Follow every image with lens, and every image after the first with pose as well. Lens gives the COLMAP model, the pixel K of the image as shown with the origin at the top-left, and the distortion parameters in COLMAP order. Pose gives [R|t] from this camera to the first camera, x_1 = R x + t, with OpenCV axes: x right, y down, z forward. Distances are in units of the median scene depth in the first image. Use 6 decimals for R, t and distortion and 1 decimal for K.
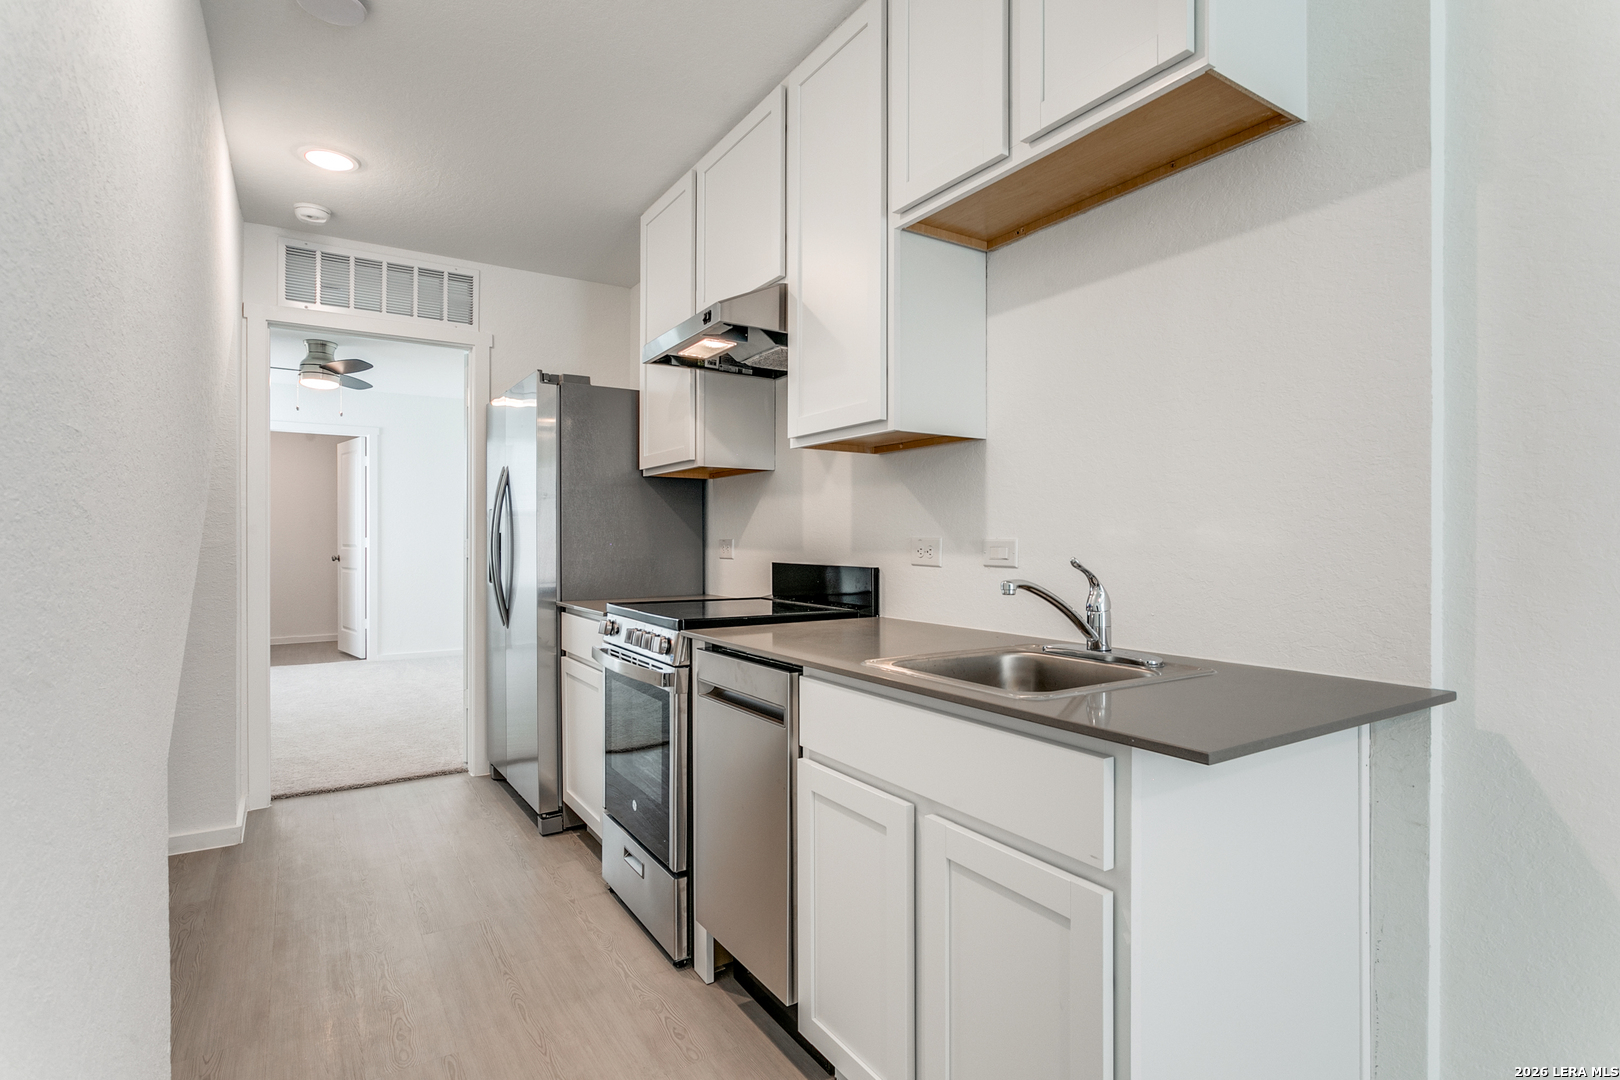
lens RADIAL K [[786.9, 0, 805.8], [0, 786.9, 545.6], [0, 0, 1]] dist [0.001789, 0.000856]
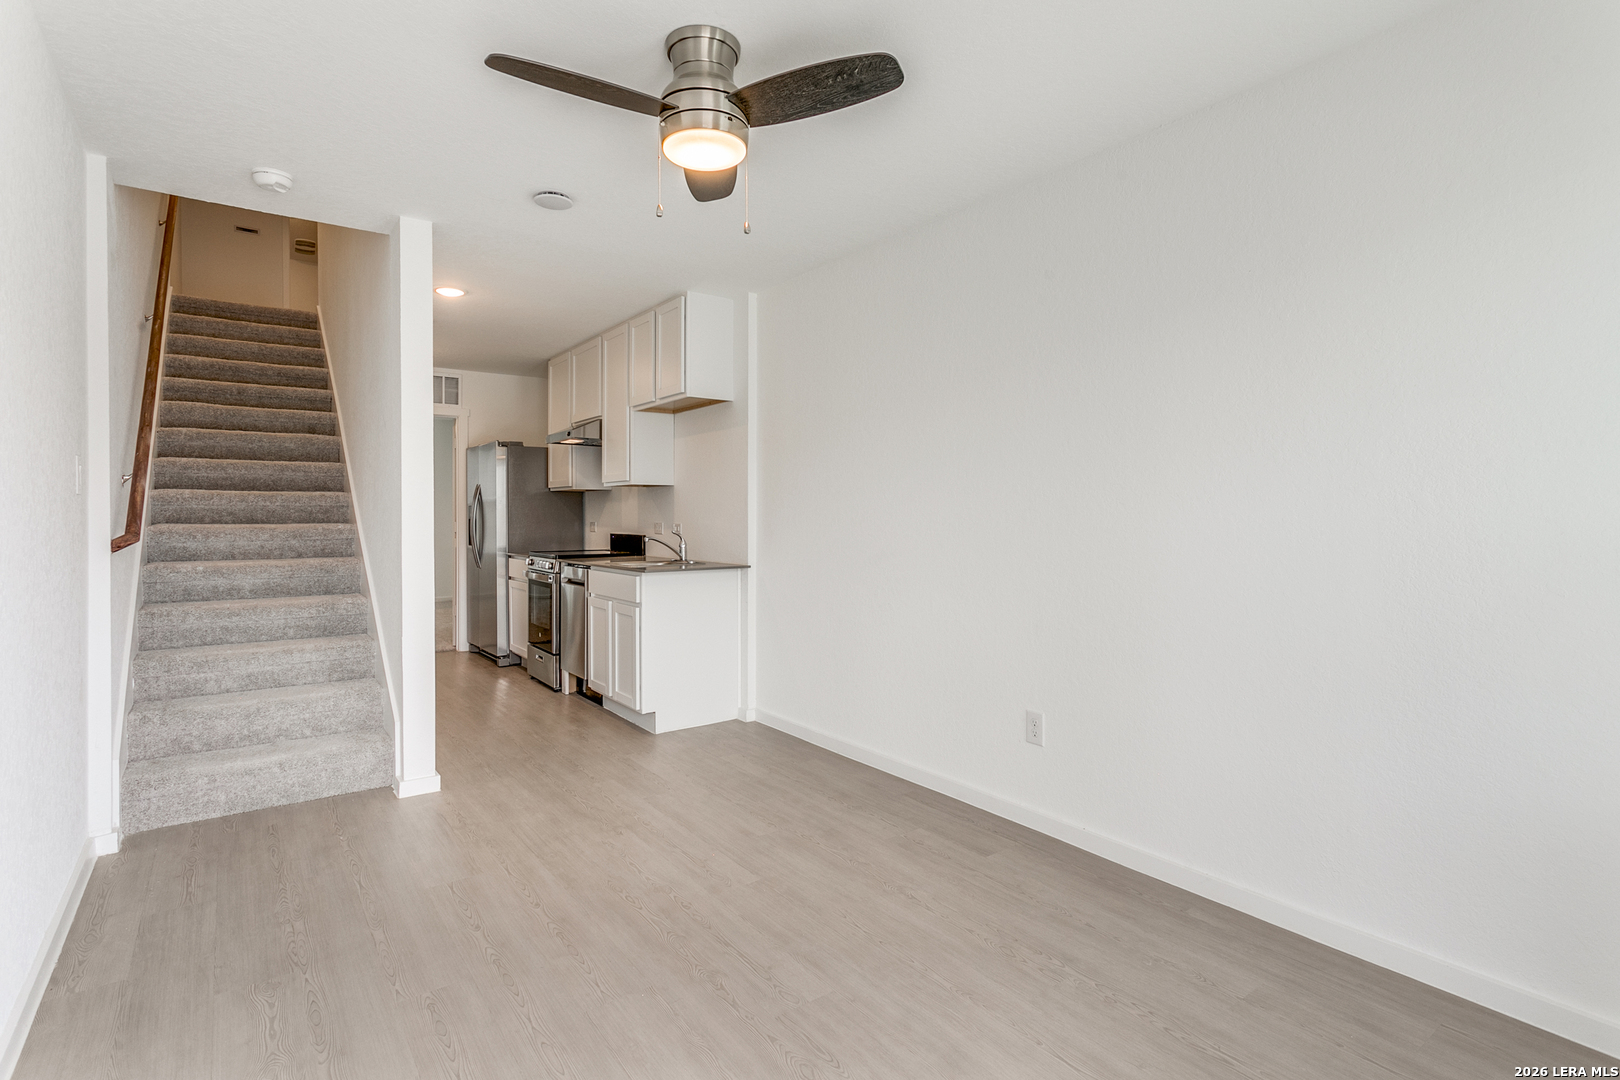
lens RADIAL K [[786.9, 0, 798.3], [0, 786.9, 536.1], [0, 0, 1]] dist [0.001789, 0.000856]
pose [[0.998870, -0.009194, 0.046637, 0.335022], [0.008081, 0.999680, 0.023988, -0.017367], [-0.046843, -0.023584, 0.998624, -1.055086]]
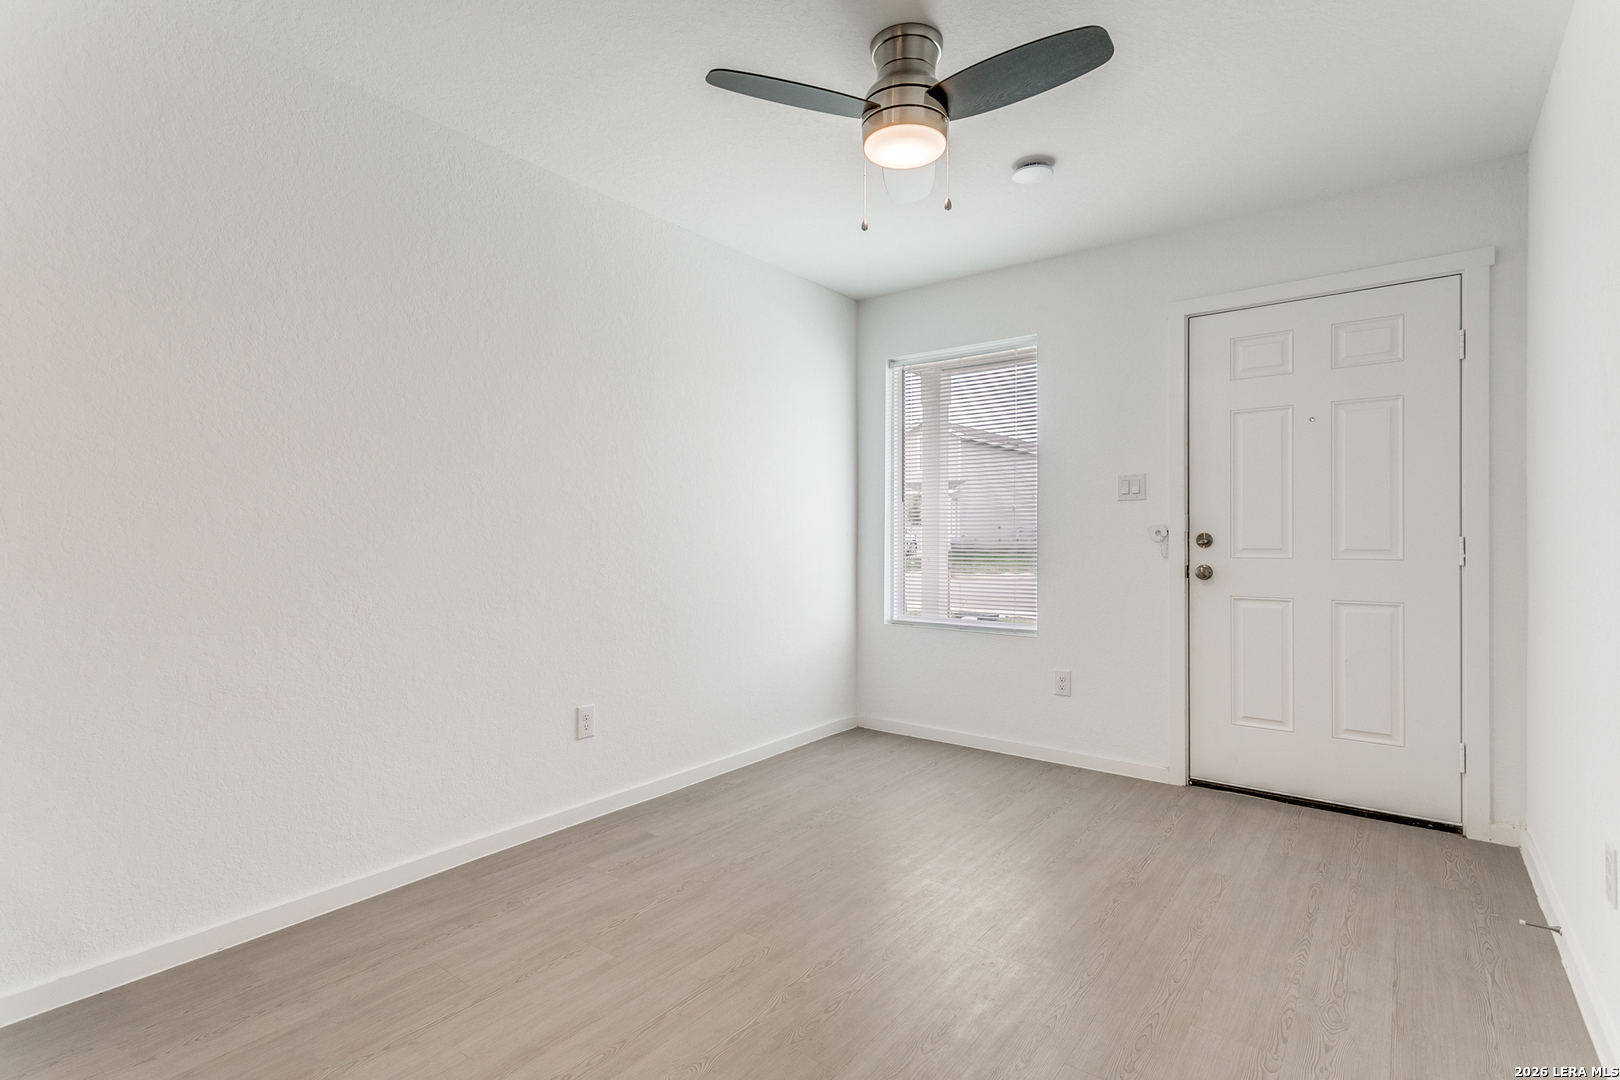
lens RADIAL K [[786.9, 0, 804.6], [0, 786.9, 538.2], [0, 0, 1]] dist [0.001789, 0.000856]
pose [[-0.335587, -0.005449, 0.941993, -0.350874], [0.004785, 0.999961, 0.007490, 0.006013], [-0.941997, 0.007021, -0.335548, -0.049619]]
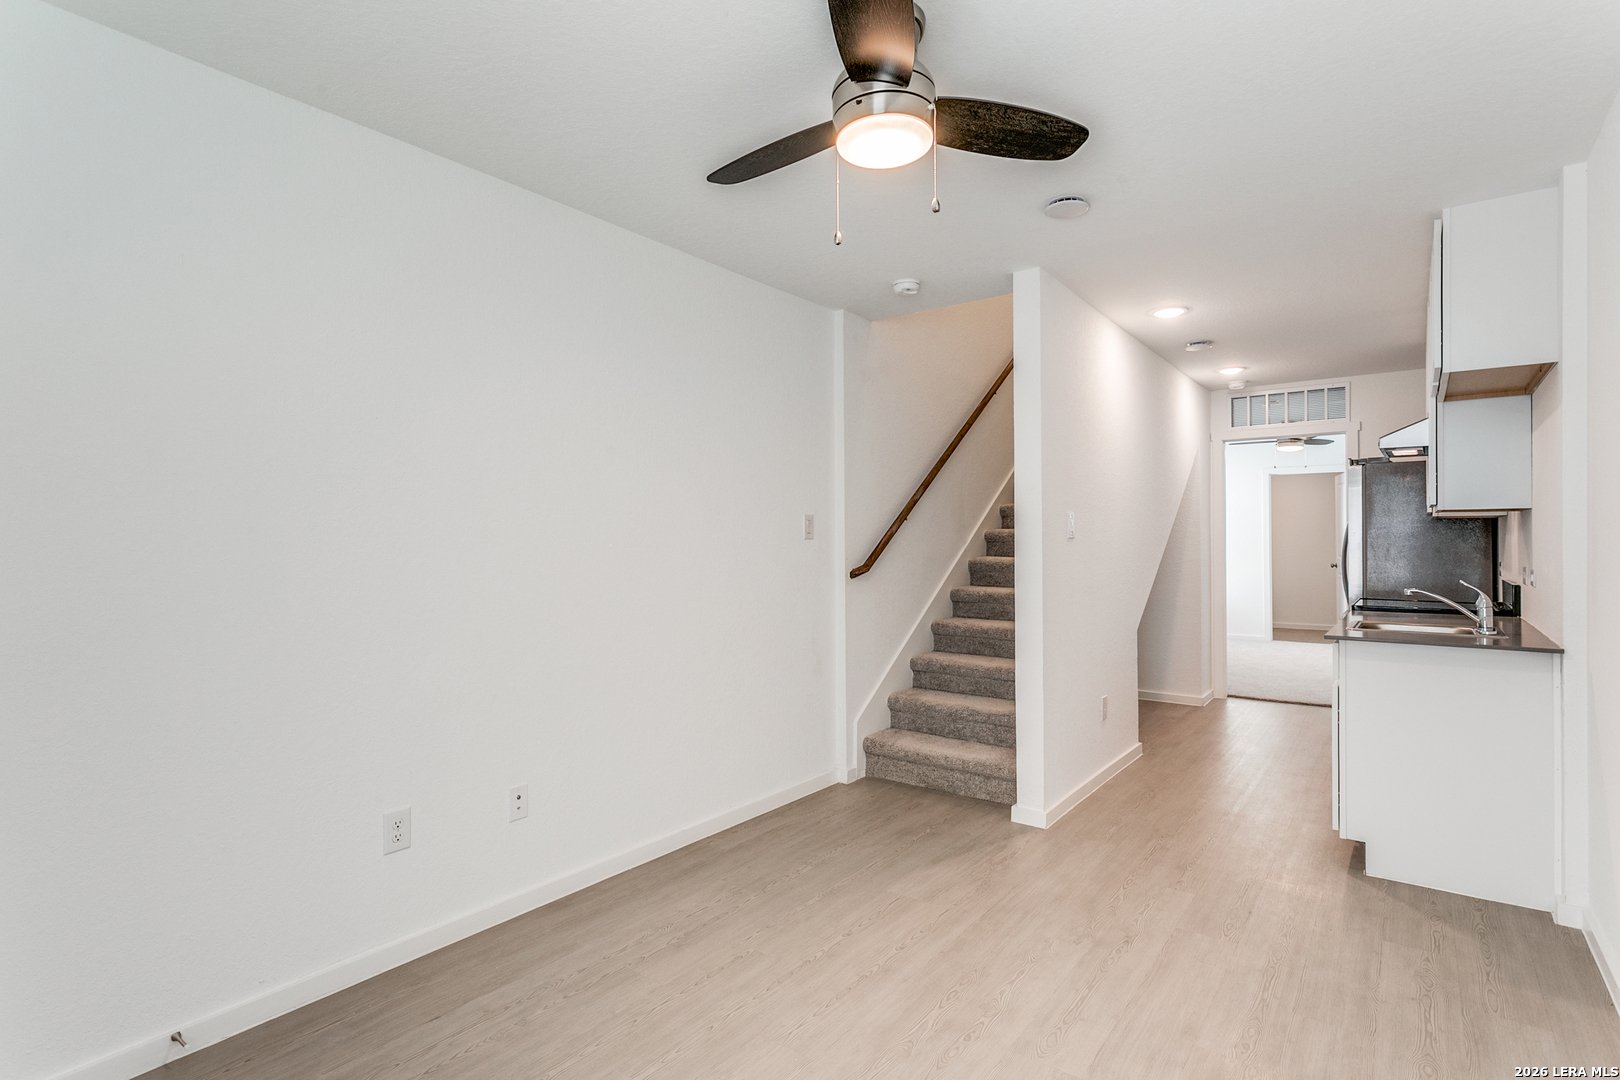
lens RADIAL K [[786.9, 0, 801.4], [0, 786.9, 541.0], [0, 0, 1]] dist [0.001789, 0.000856]
pose [[0.333002, -0.009577, -0.942877, 0.822410], [0.002093, 0.999953, -0.009417, -0.034313], [0.942924, 0.001162, 0.333007, -0.627637]]
